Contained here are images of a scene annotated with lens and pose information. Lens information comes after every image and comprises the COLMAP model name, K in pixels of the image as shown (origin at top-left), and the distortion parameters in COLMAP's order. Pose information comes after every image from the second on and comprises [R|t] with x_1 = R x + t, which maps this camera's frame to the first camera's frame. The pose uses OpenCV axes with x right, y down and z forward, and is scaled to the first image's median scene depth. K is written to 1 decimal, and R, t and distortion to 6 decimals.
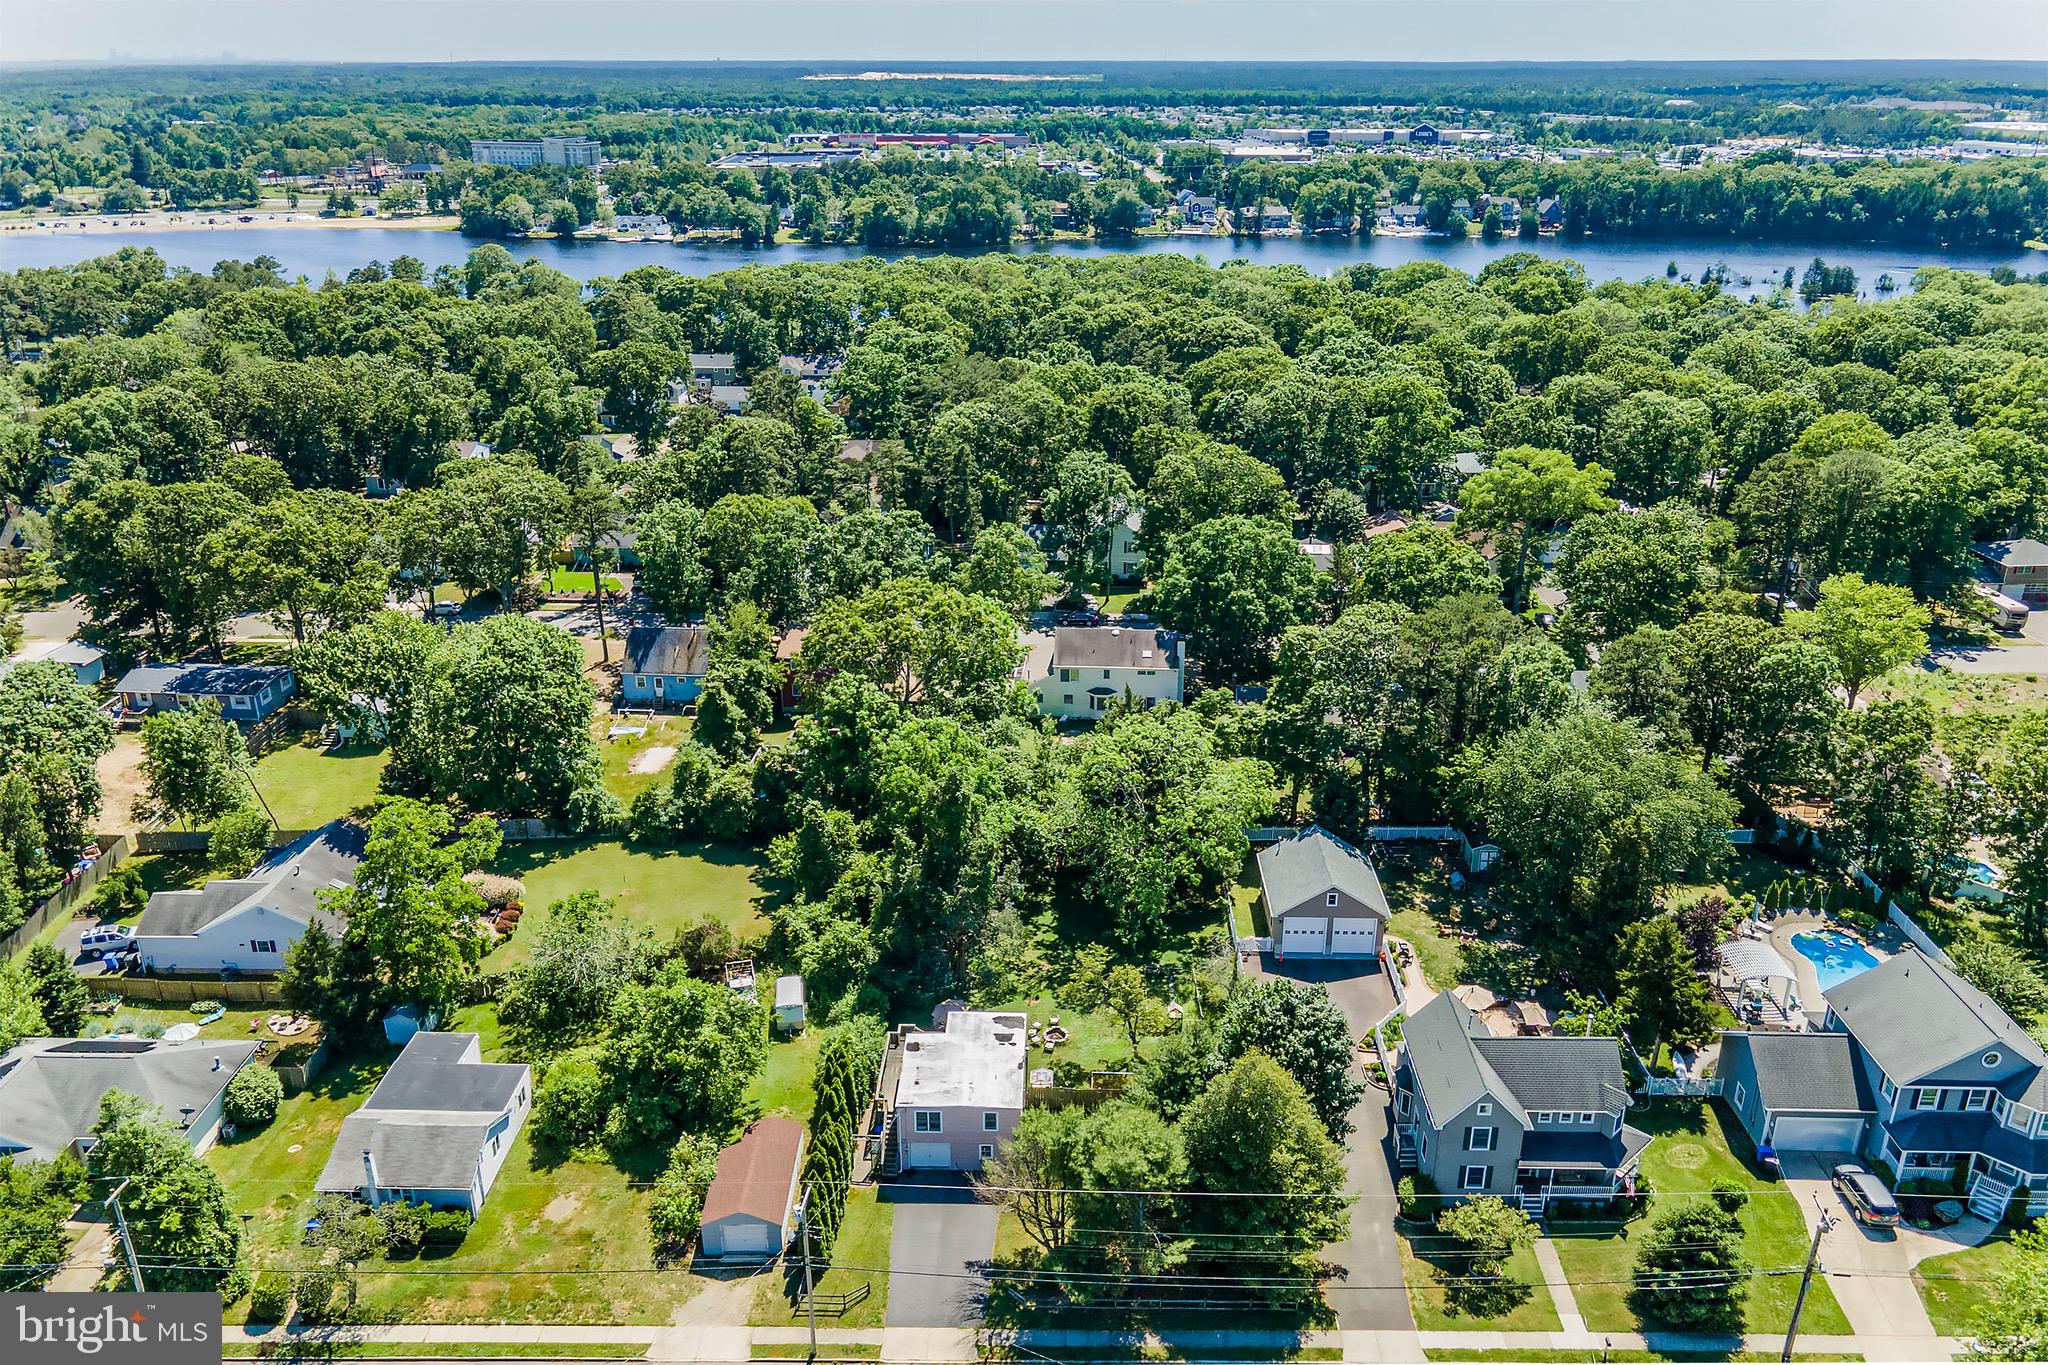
lens RADIAL K [[1534.1, 0, 1034.3], [0, 1534.1, 761.2], [0, 0, 1]] dist [-0.004887, 0.028160]
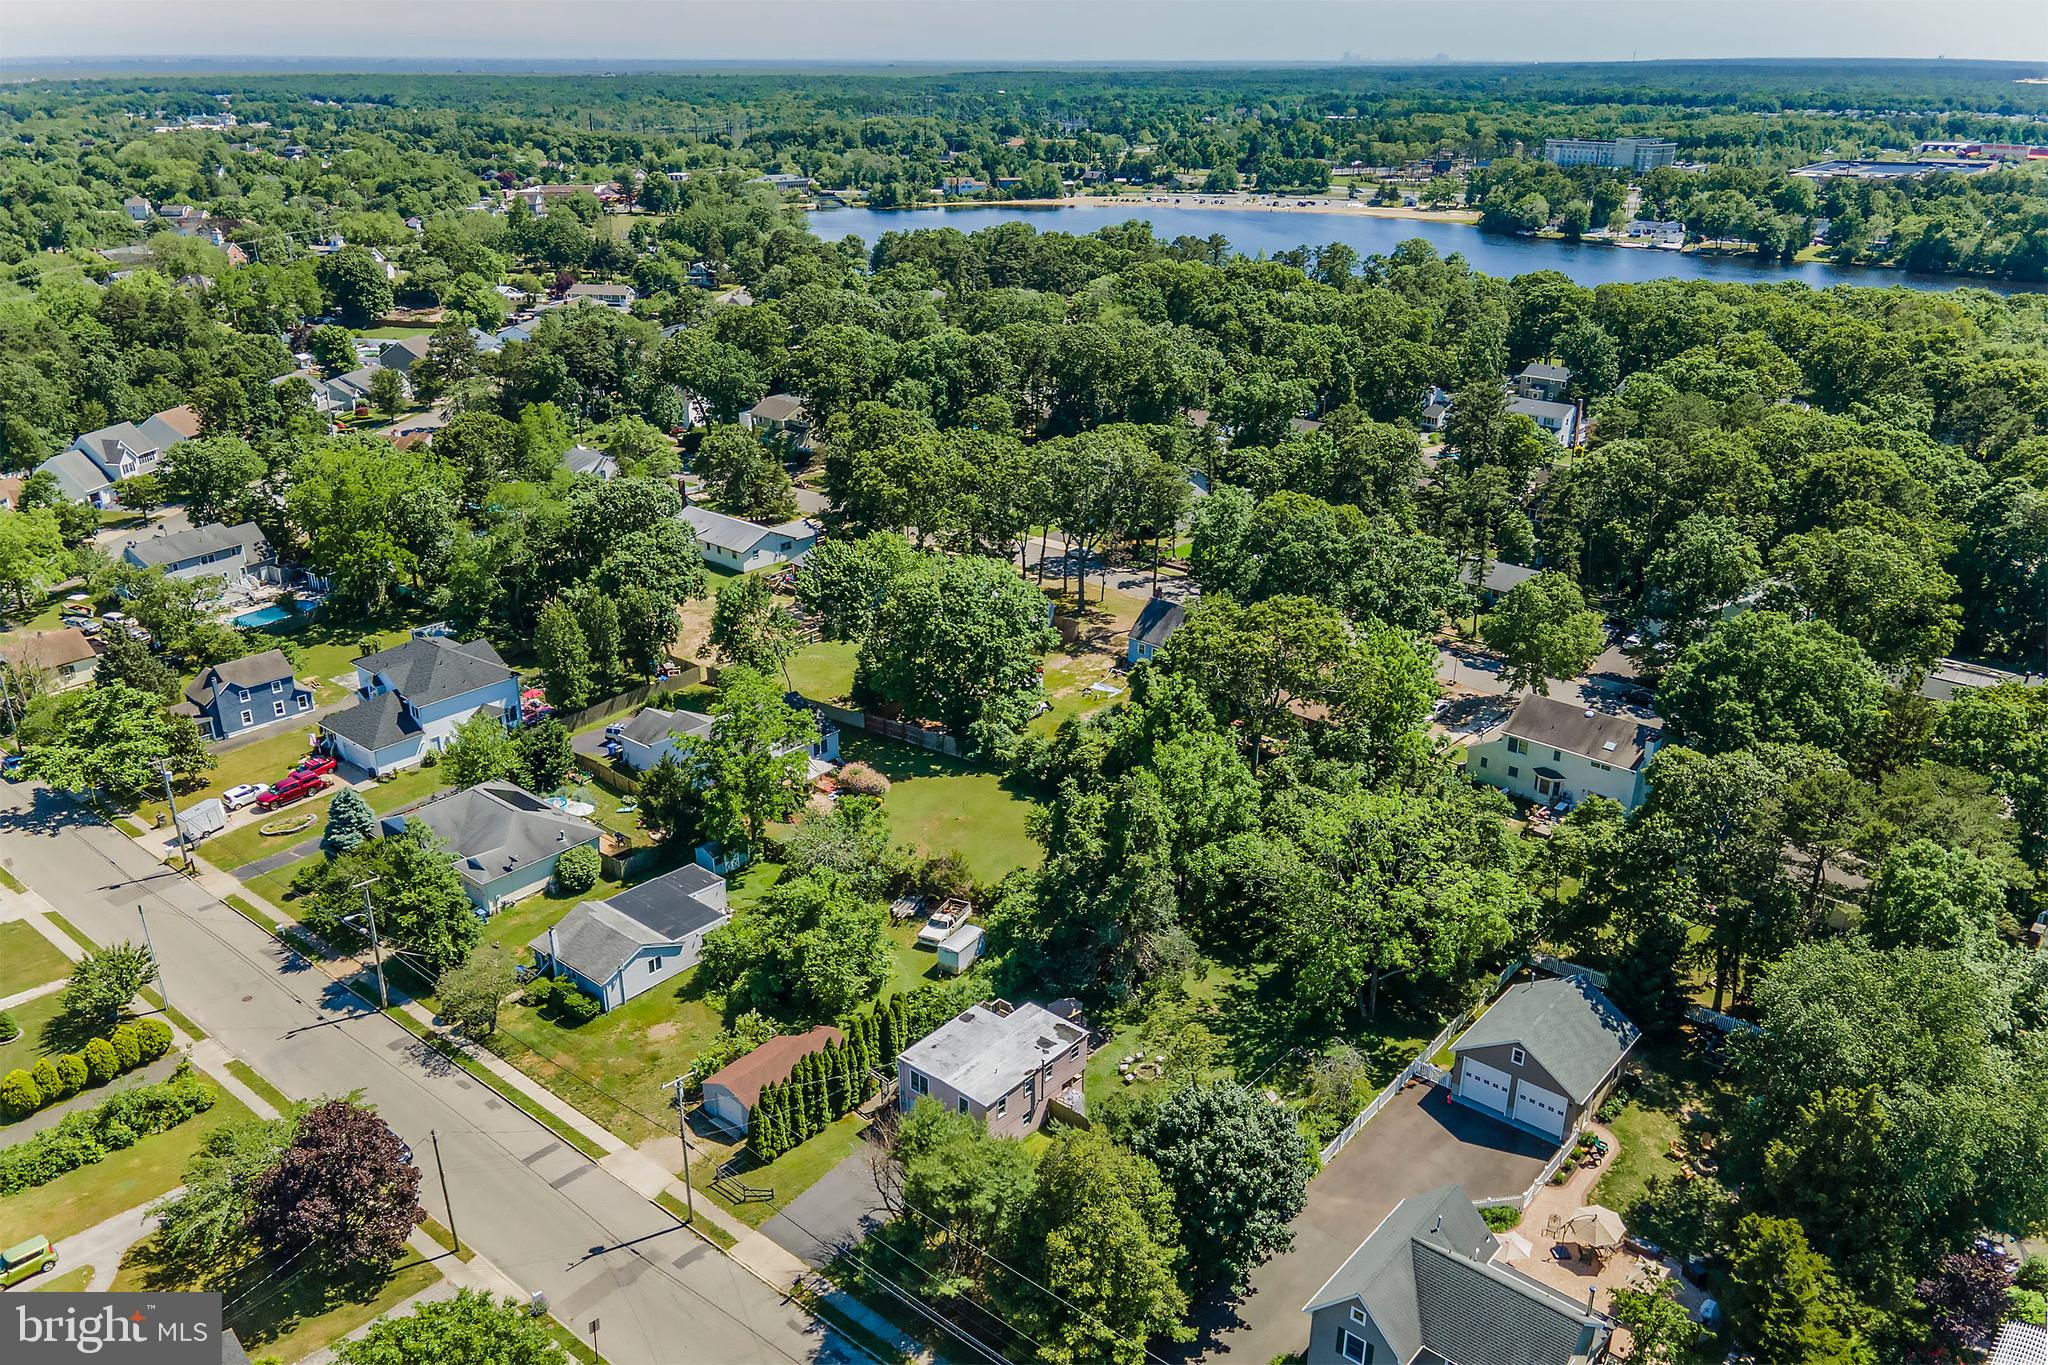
lens RADIAL K [[1534.1, 0, 1034.3], [0, 1534.1, 761.2], [0, 0, 1]] dist [-0.004887, 0.028160]
pose [[0.777832, 0.264764, -0.569980, 0.398481], [-0.264494, 0.960610, 0.085272, -0.062482], [0.570106, 0.084429, 0.817222, 0.137672]]
